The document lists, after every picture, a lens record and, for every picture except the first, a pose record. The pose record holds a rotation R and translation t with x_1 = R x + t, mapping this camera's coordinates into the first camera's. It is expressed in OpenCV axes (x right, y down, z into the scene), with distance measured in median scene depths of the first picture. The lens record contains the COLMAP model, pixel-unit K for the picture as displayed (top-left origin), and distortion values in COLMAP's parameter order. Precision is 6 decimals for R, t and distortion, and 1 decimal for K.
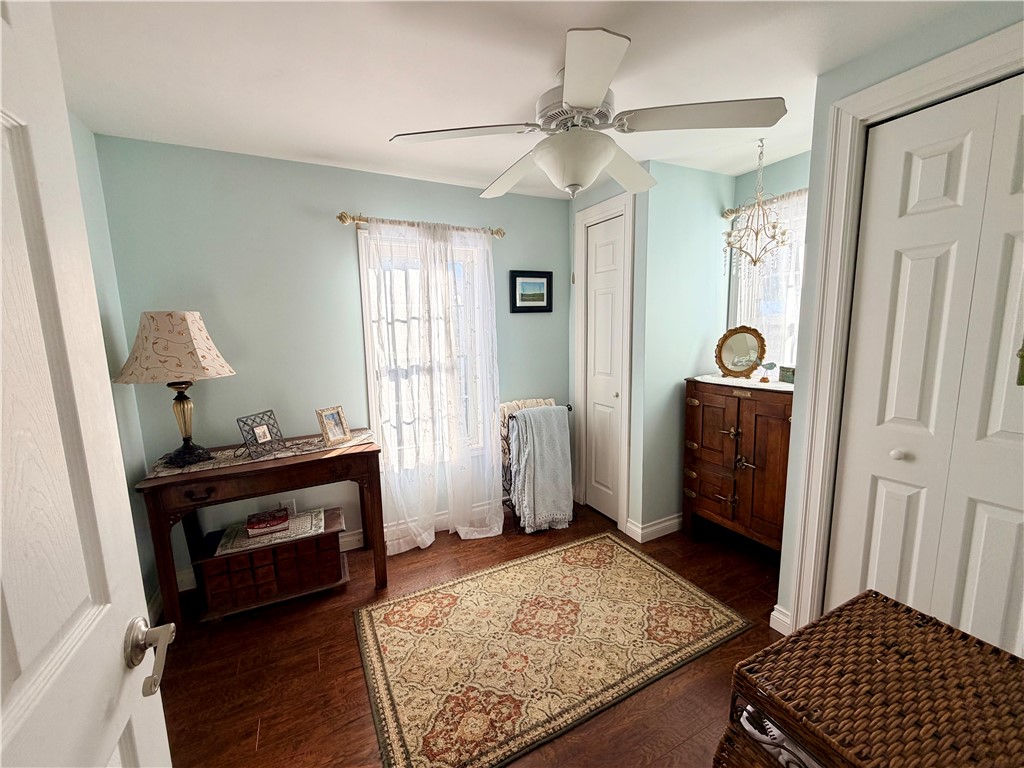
lens RADIAL K [[400.3, 0, 551.9], [0, 400.3, 386.1], [0, 0, 1]] dist [0.000185, -0.000023]
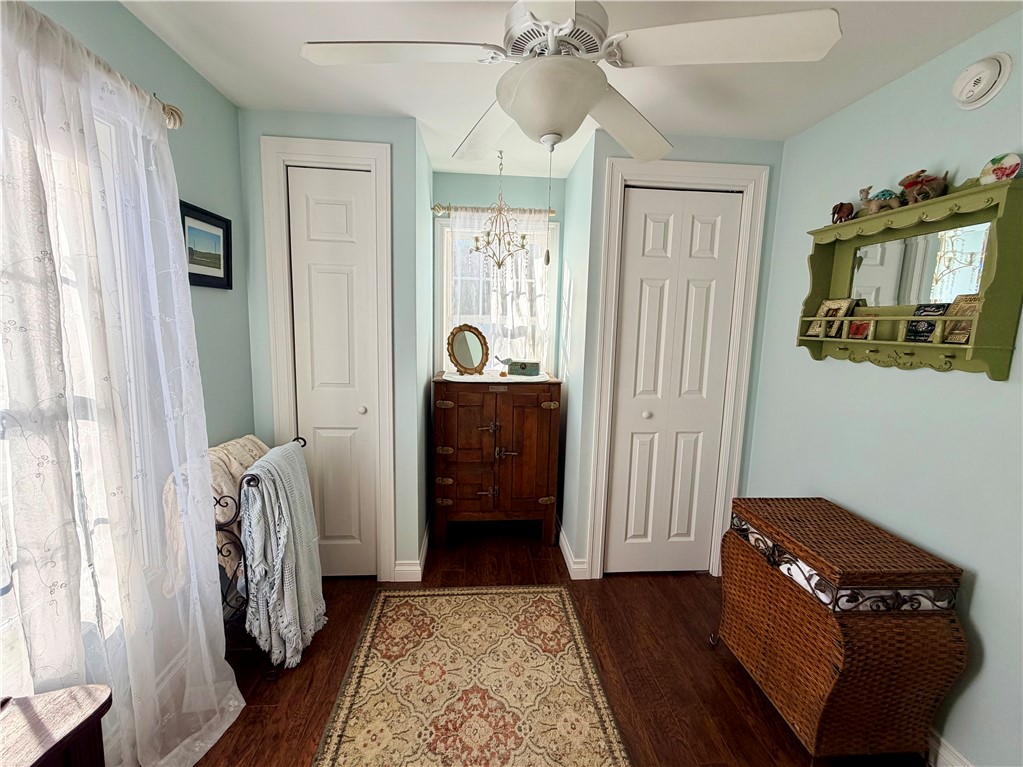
lens RADIAL K [[407.3, 0, 508.5], [0, 407.3, 383.5], [0, 0, 1]] dist [-0.000822, 0.000169]
pose [[0.454017, -0.097576, 0.885634, -0.436590], [0.096290, 0.993537, 0.060102, -0.054262], [-0.885775, 0.057990, 0.460479, 0.455323]]
